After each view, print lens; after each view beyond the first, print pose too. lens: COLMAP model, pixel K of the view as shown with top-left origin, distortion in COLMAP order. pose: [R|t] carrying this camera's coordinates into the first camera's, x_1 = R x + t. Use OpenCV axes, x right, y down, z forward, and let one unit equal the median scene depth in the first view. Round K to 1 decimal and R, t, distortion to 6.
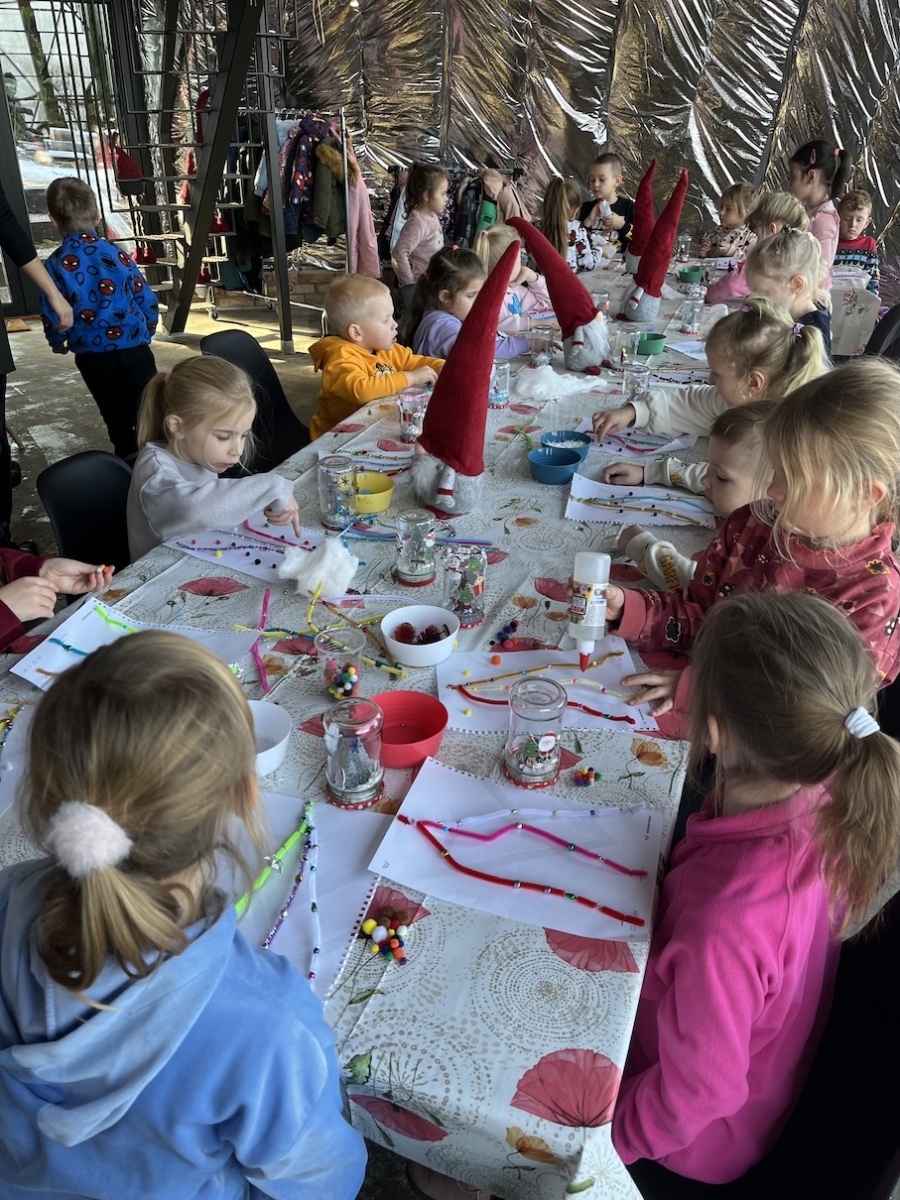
lens RADIAL K [[899.3, 0, 446.7], [0, 899.3, 604.2], [0, 0, 1]] dist [0.095383, -0.141585]
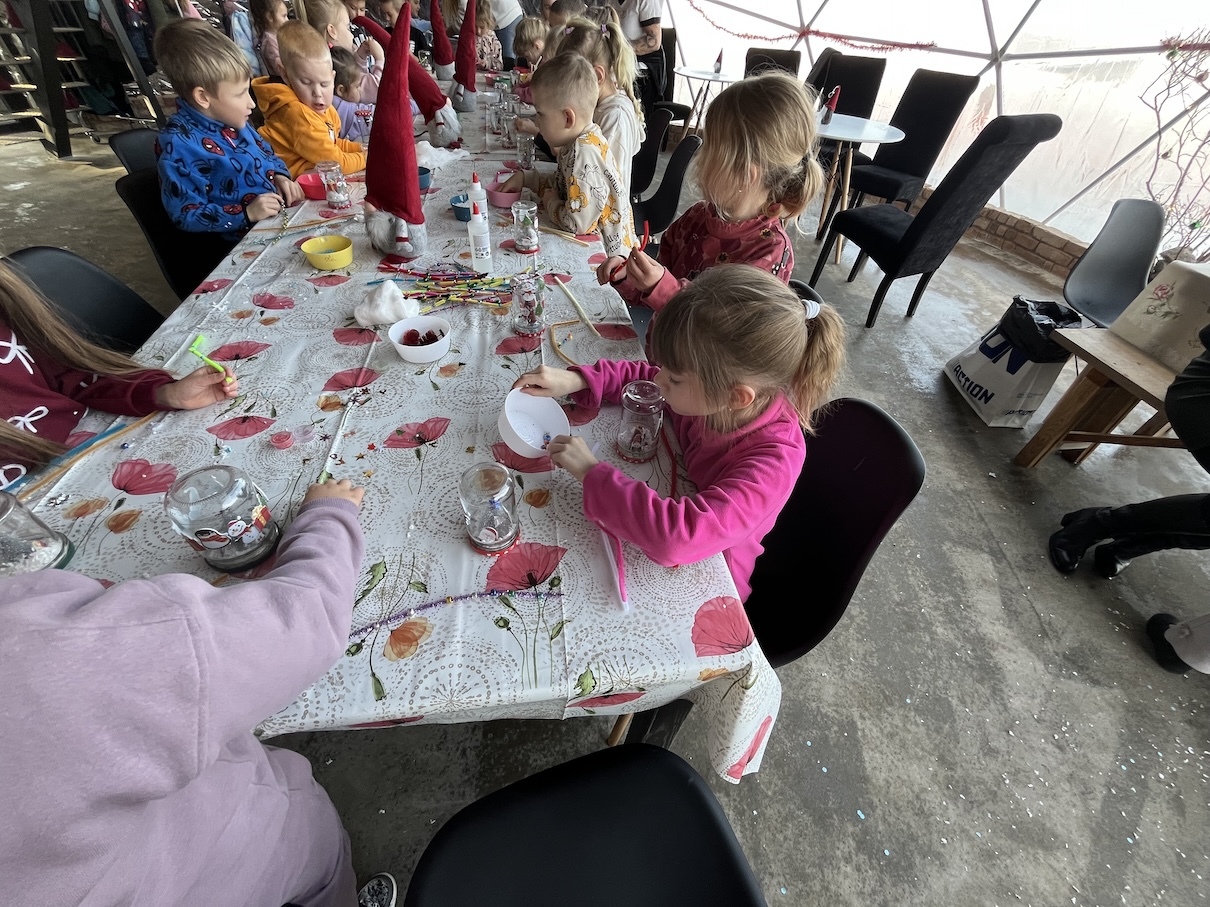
lens RADIAL K [[489.9, 0, 602.5], [0, 489.9, 449.7], [0, 0, 1]] dist [-0.002405, -0.000419]
pose [[0.879810, -0.301368, 0.367576, -0.030574], [0.190271, 0.931947, 0.308662, -0.001550], [-0.435582, -0.201625, 0.877277, 0.058927]]
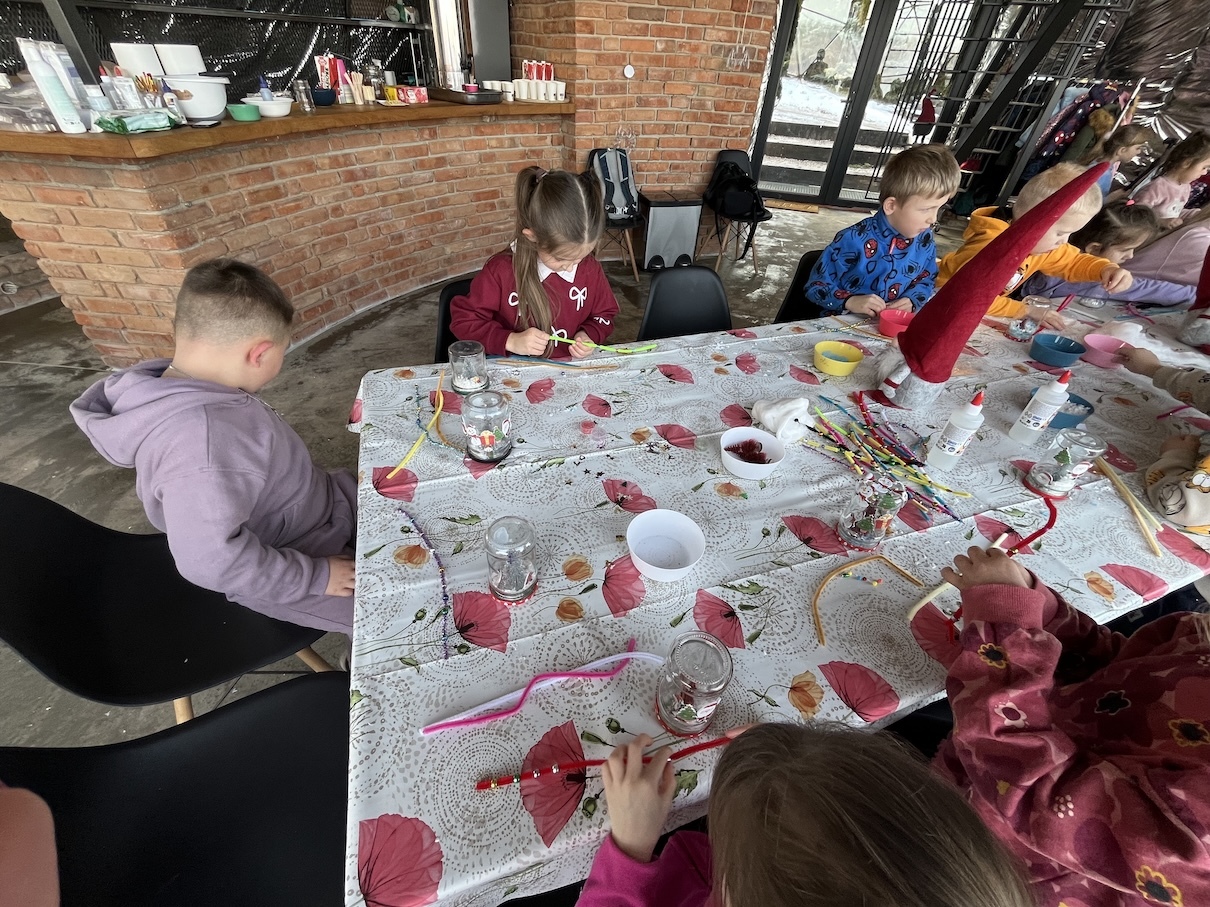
lens RADIAL K [[489.9, 0, 602.5], [0, 489.9, 449.7], [0, 0, 1]] dist [-0.002405, -0.000419]
pose [[0.634744, 0.497465, -0.591295, 0.052167], [-0.406835, 0.865709, 0.291604, -0.025069], [0.656952, 0.055466, 0.751889, 0.088529]]
